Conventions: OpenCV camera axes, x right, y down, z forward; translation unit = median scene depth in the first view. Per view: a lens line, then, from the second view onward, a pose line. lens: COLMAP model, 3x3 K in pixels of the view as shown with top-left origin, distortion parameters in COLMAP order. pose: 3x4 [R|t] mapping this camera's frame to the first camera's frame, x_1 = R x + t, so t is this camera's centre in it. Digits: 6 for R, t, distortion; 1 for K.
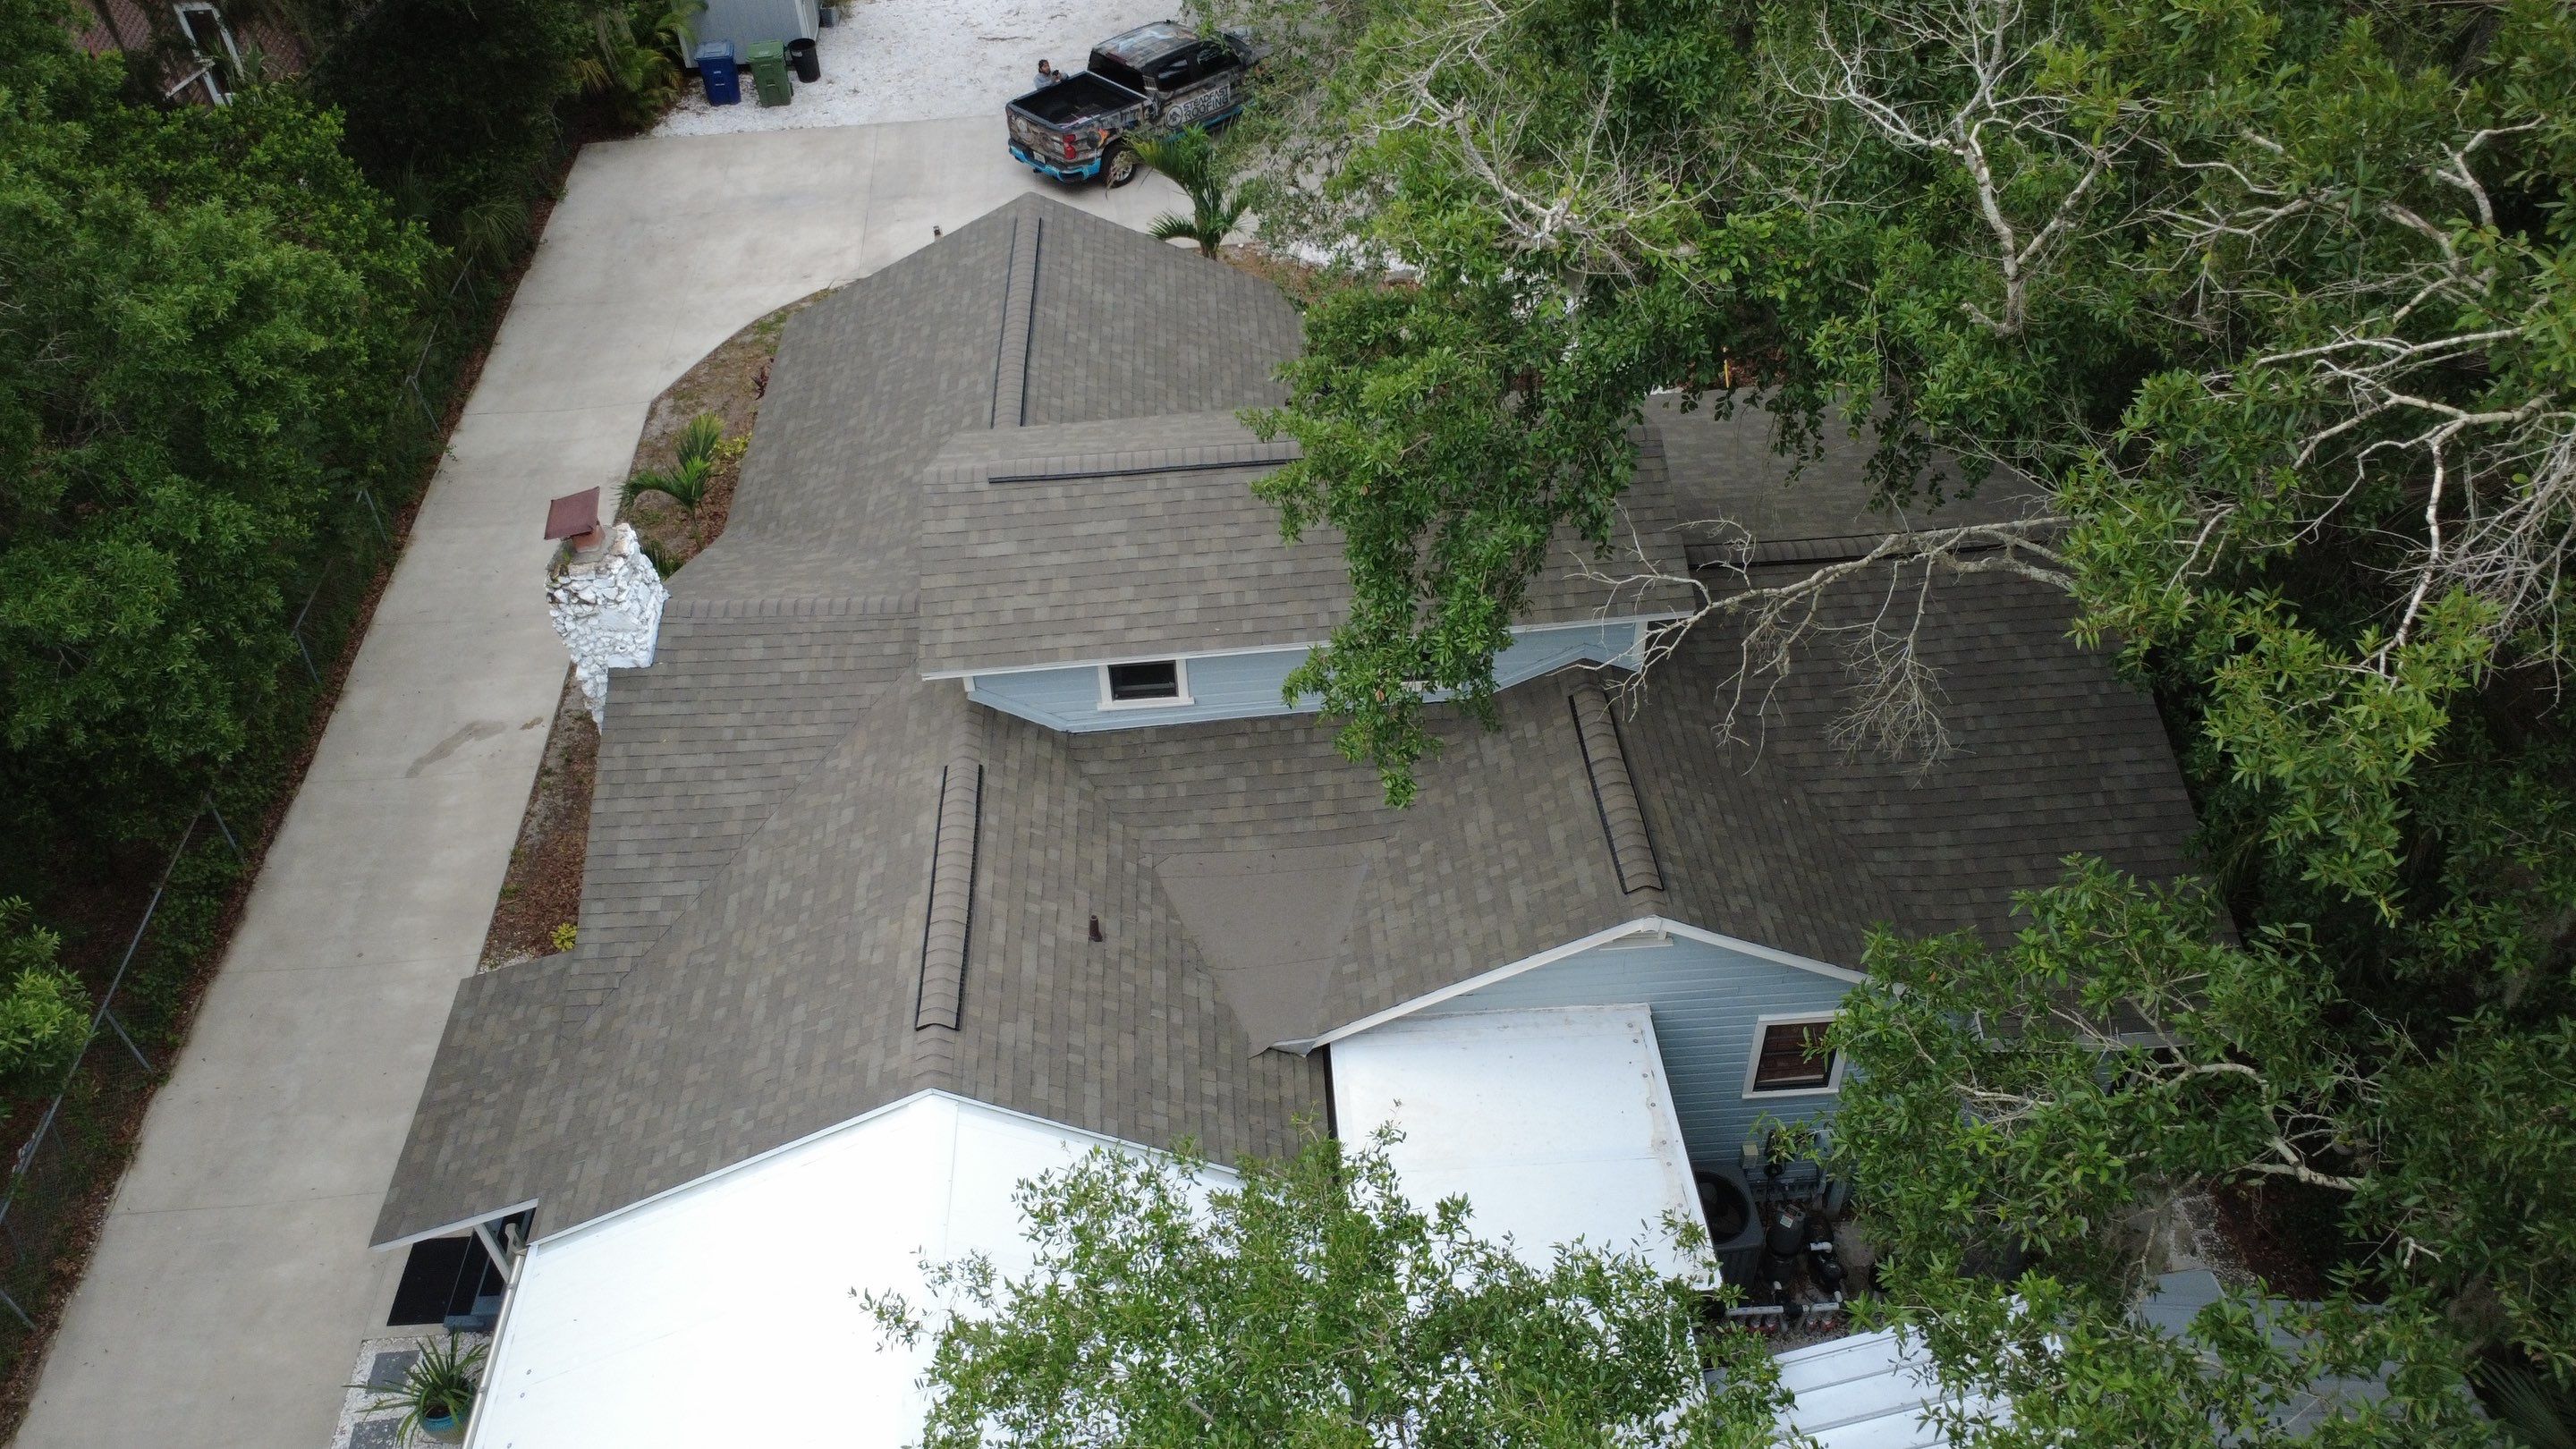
lens RADIAL K [[1876.5, 0, 1281.3], [0, 1876.5, 721.4], [0, 0, 1]] dist [-0.001713, 0.004206]
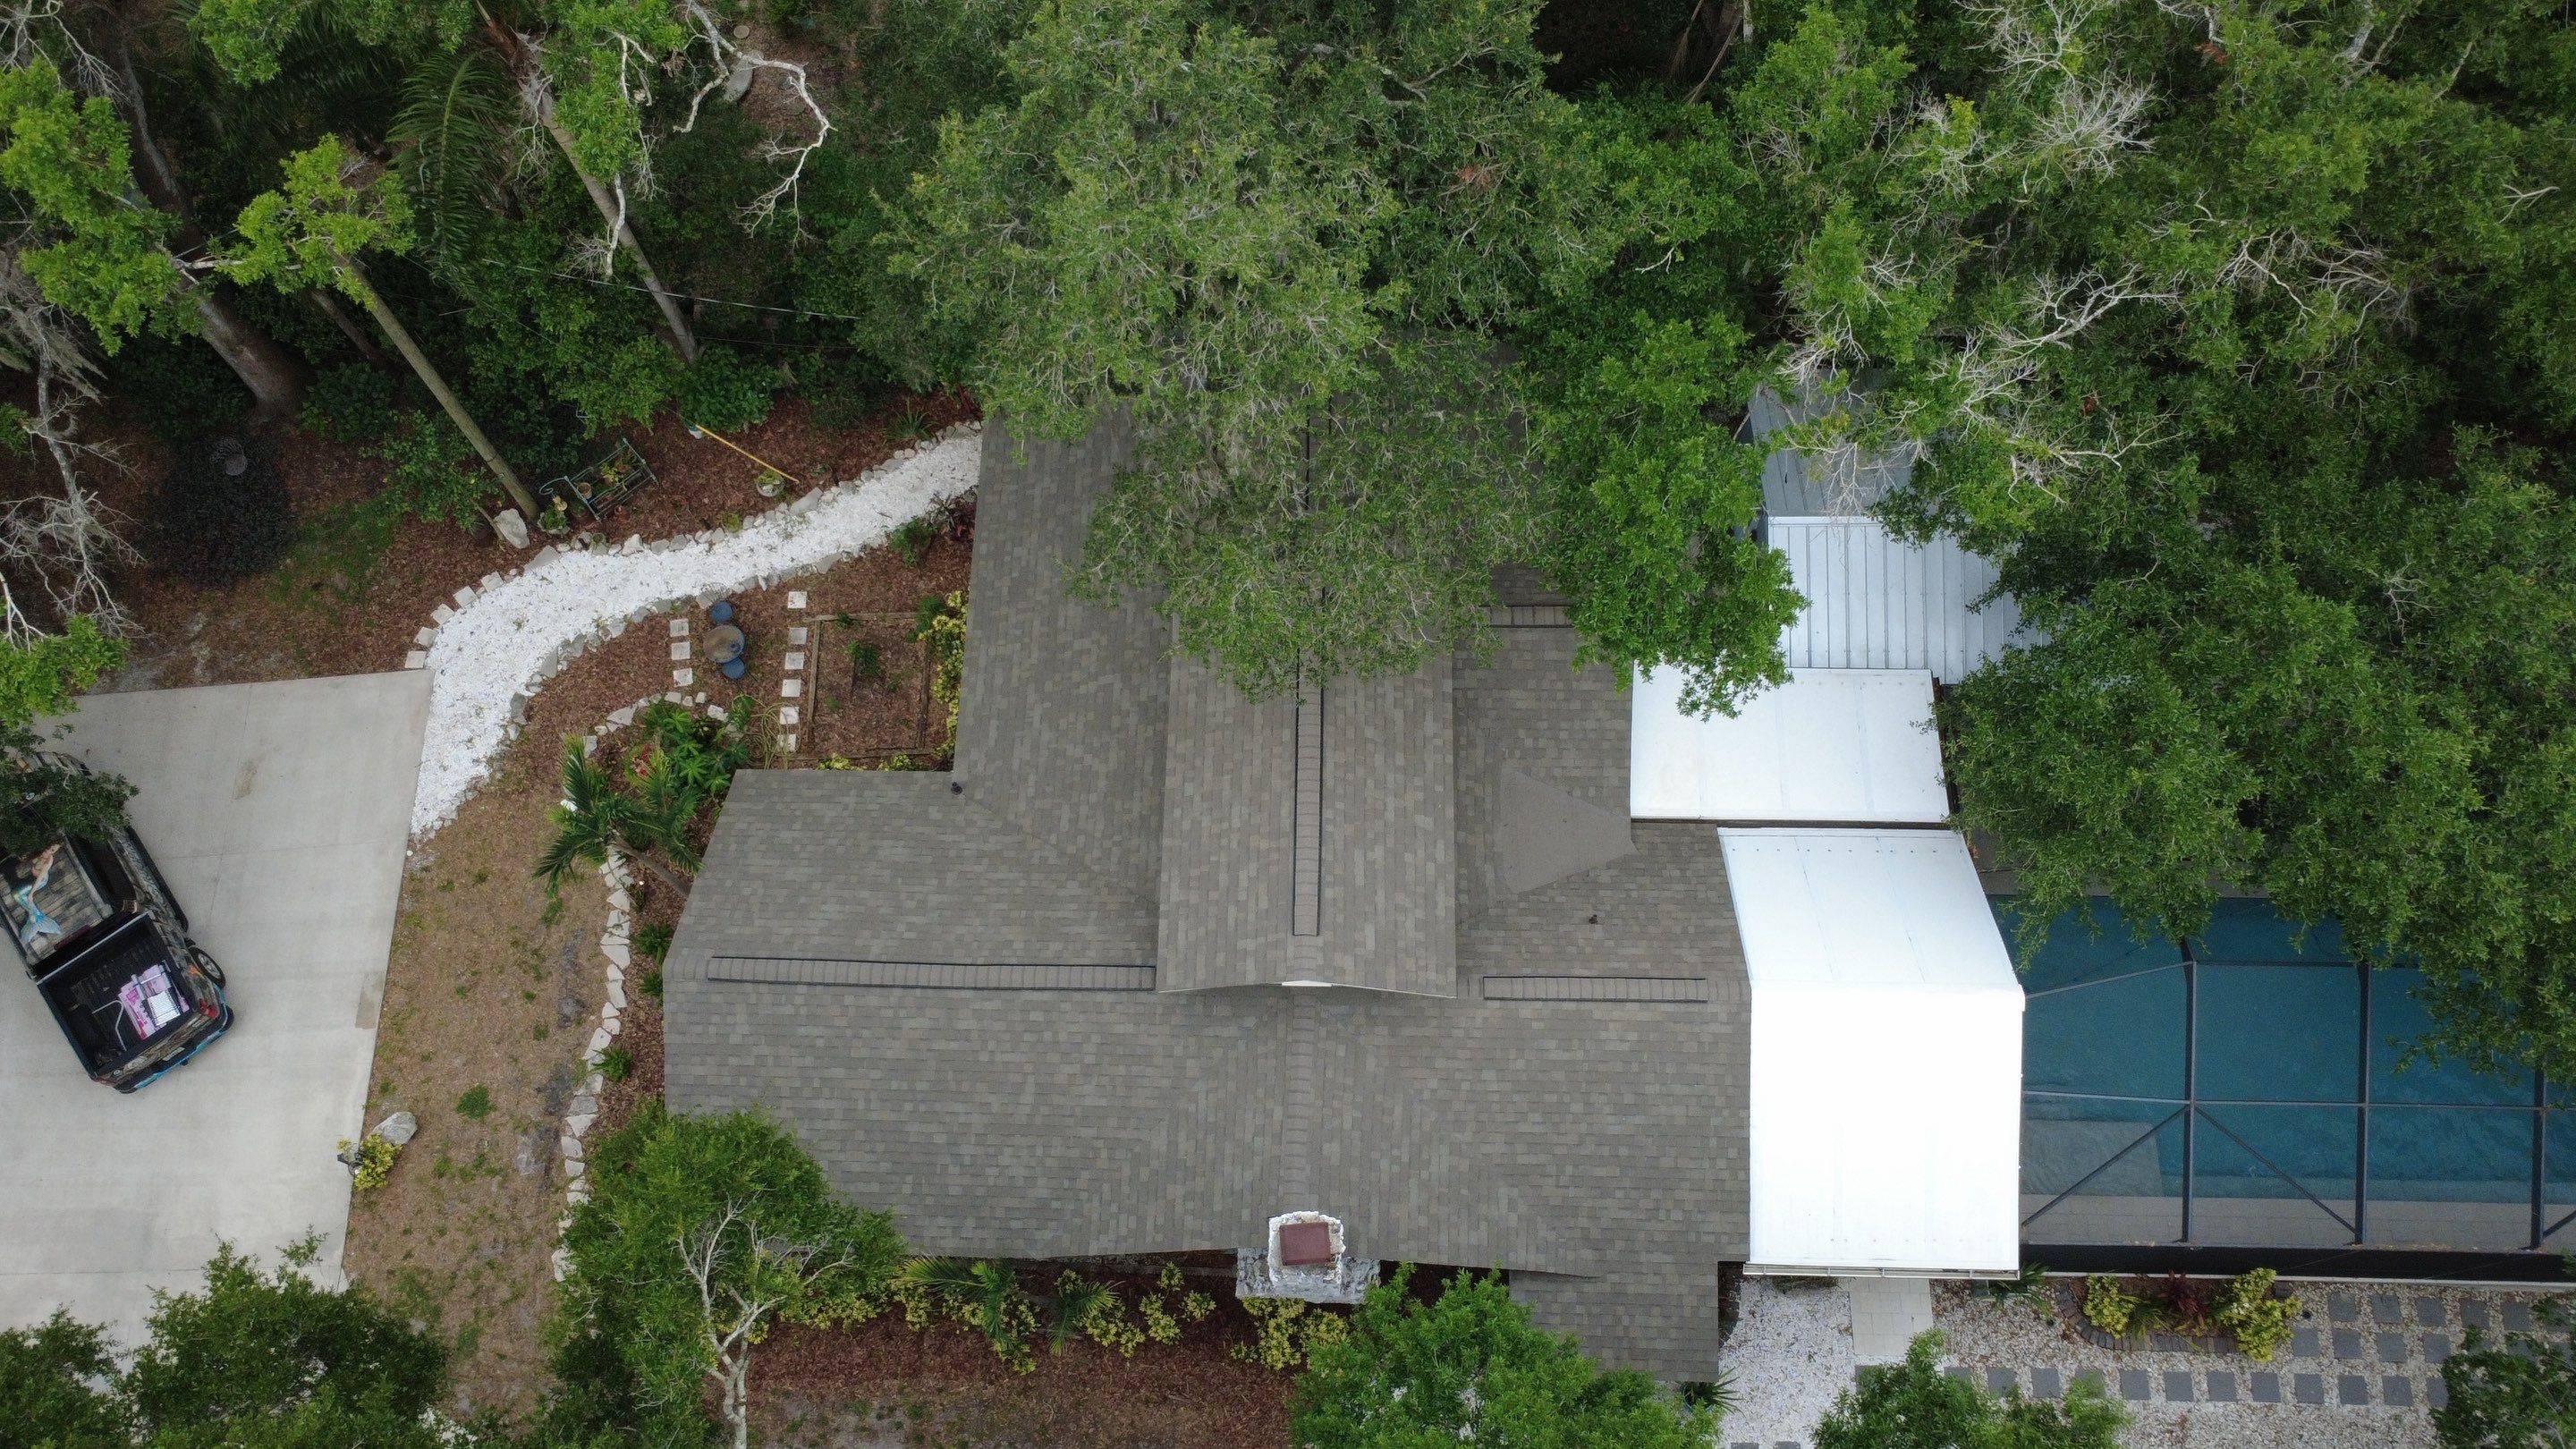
lens RADIAL K [[1876.5, 0, 1283.0], [0, 1876.5, 725.7], [0, 0, 1]] dist [-0.001713, 0.004206]
pose [[0.081950, -0.910946, 0.404305, -0.574786], [0.673857, 0.349535, 0.650955, -1.100052], [-0.734303, 0.219098, 0.642491, 0.077751]]
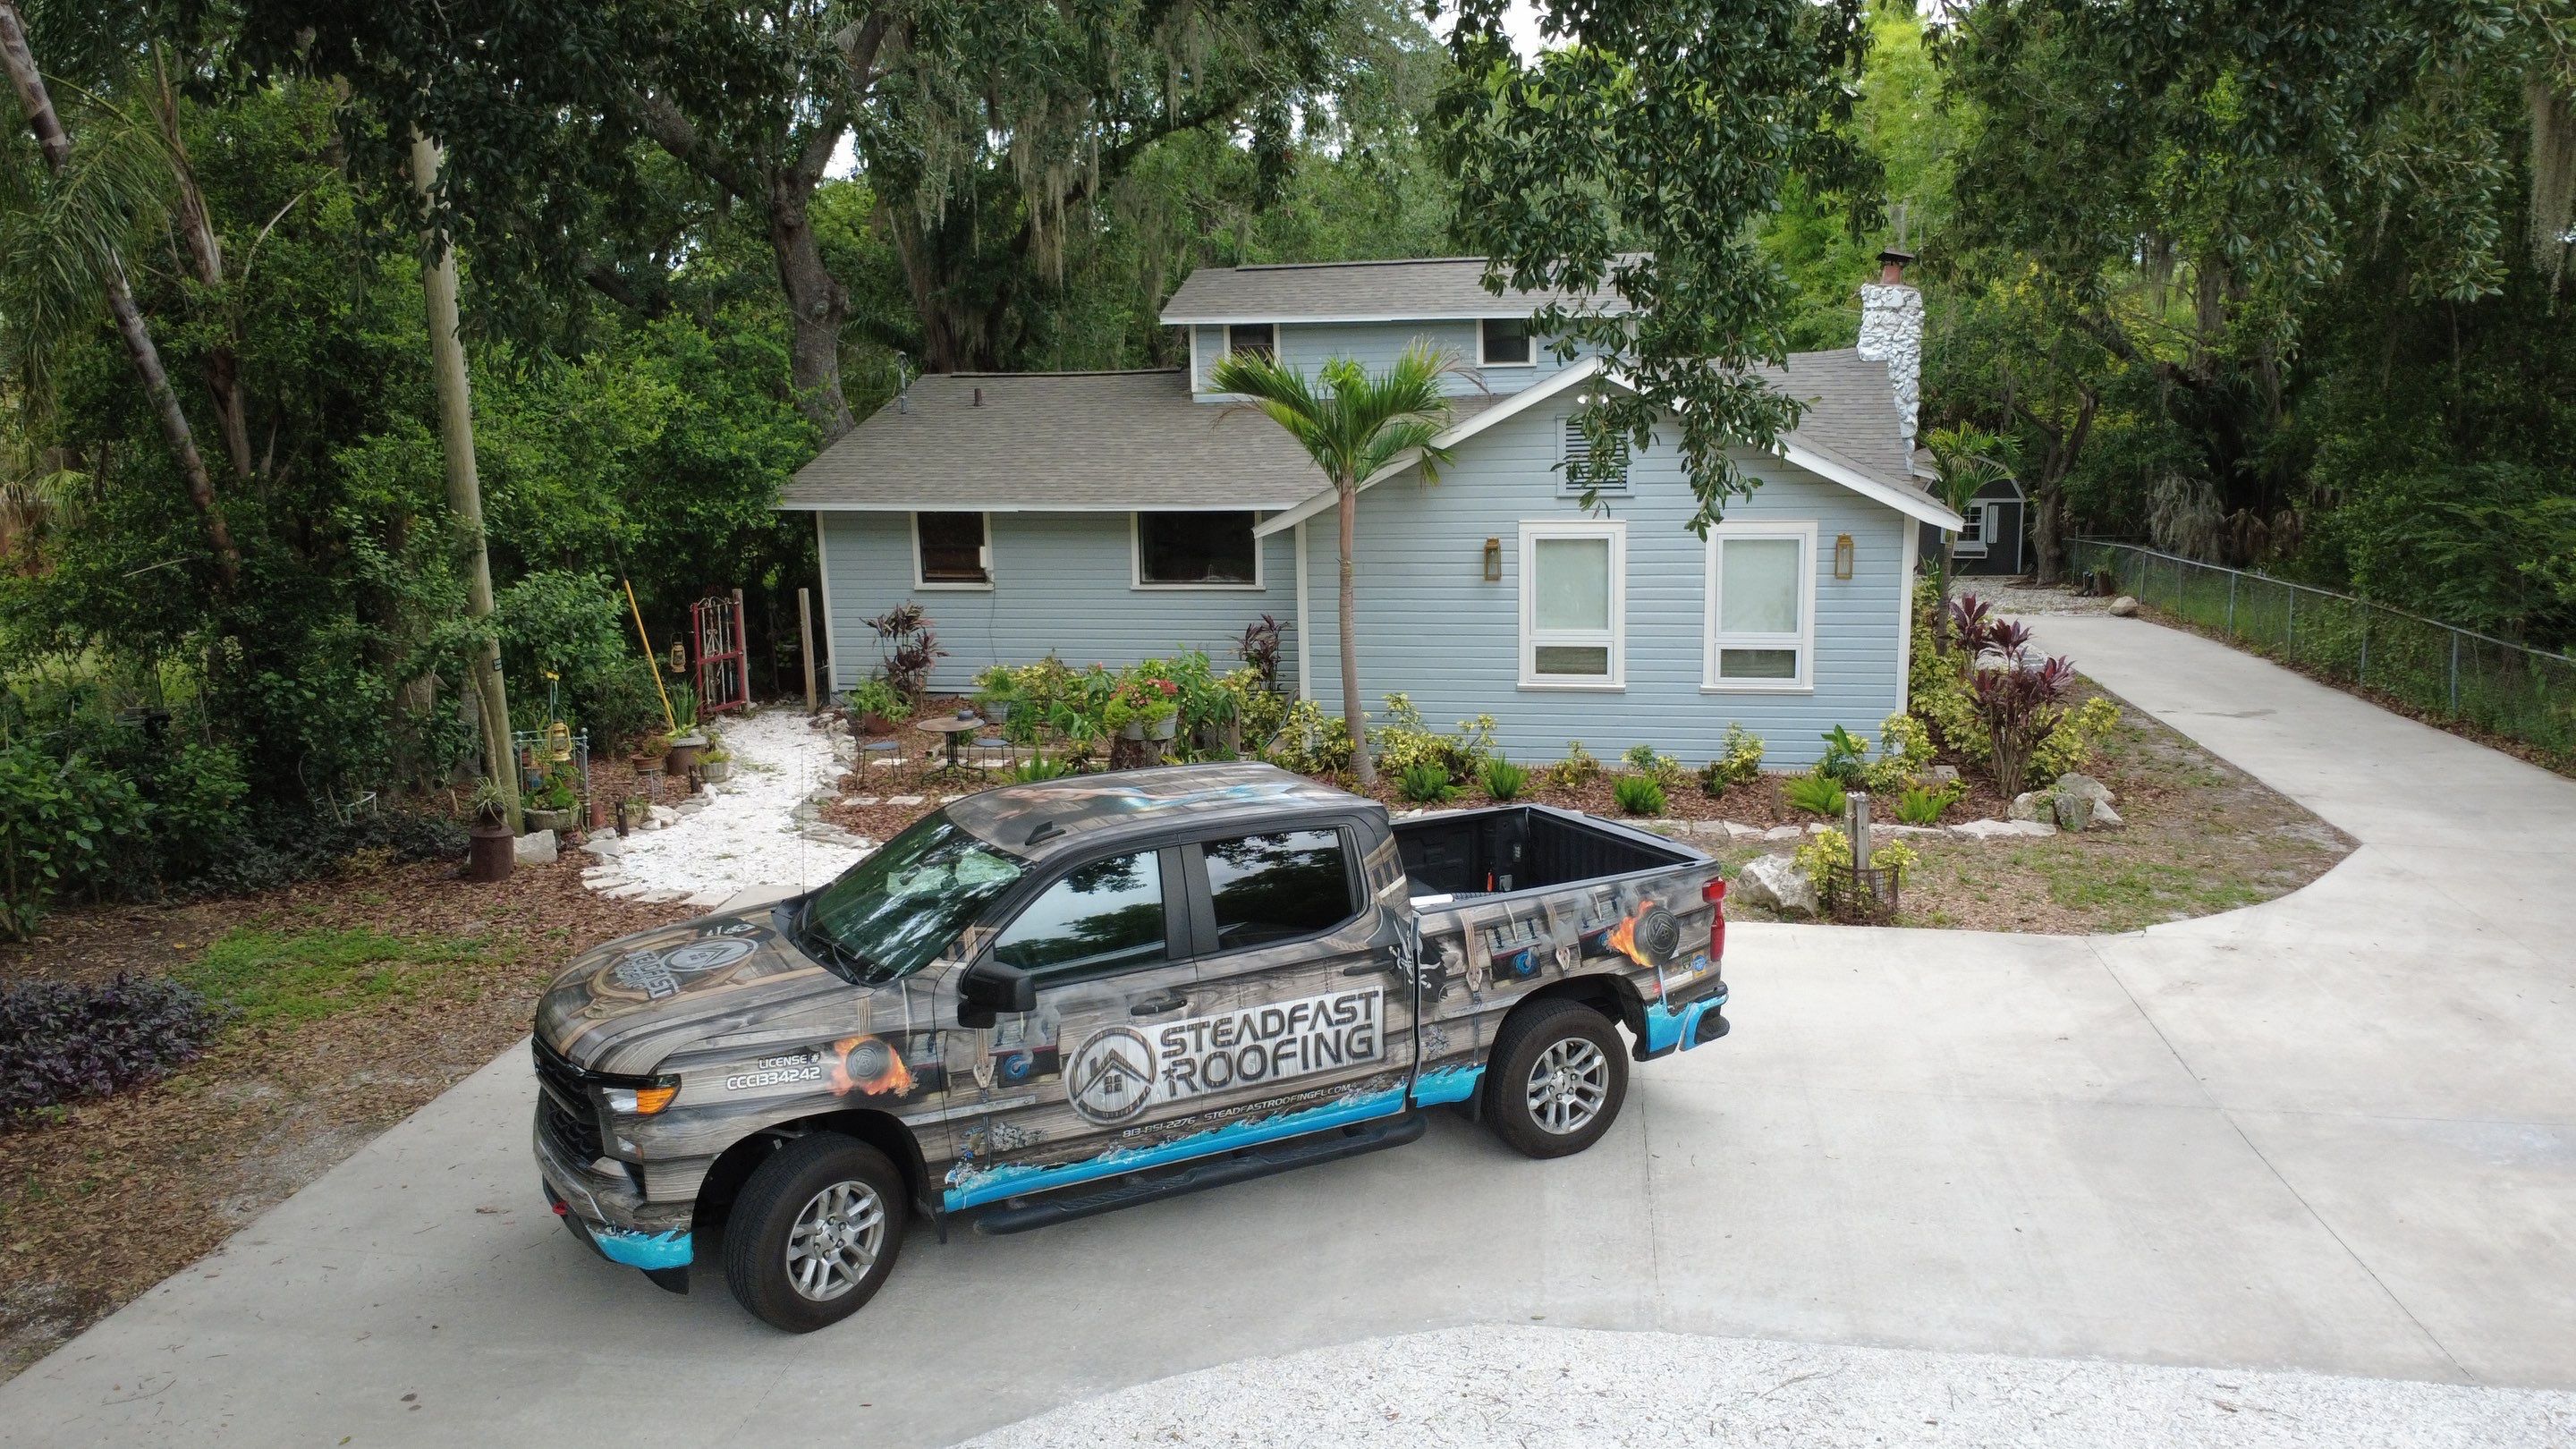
lens RADIAL K [[1876.5, 0, 1274.6], [0, 1876.5, 724.3], [0, 0, 1]] dist [-0.001713, 0.004206]
pose [[-0.960615, 0.002261, 0.277874, -0.310384], [0.219780, 0.618095, 0.754755, -1.111779], [-0.170047, 0.786100, -0.594248, 2.246825]]
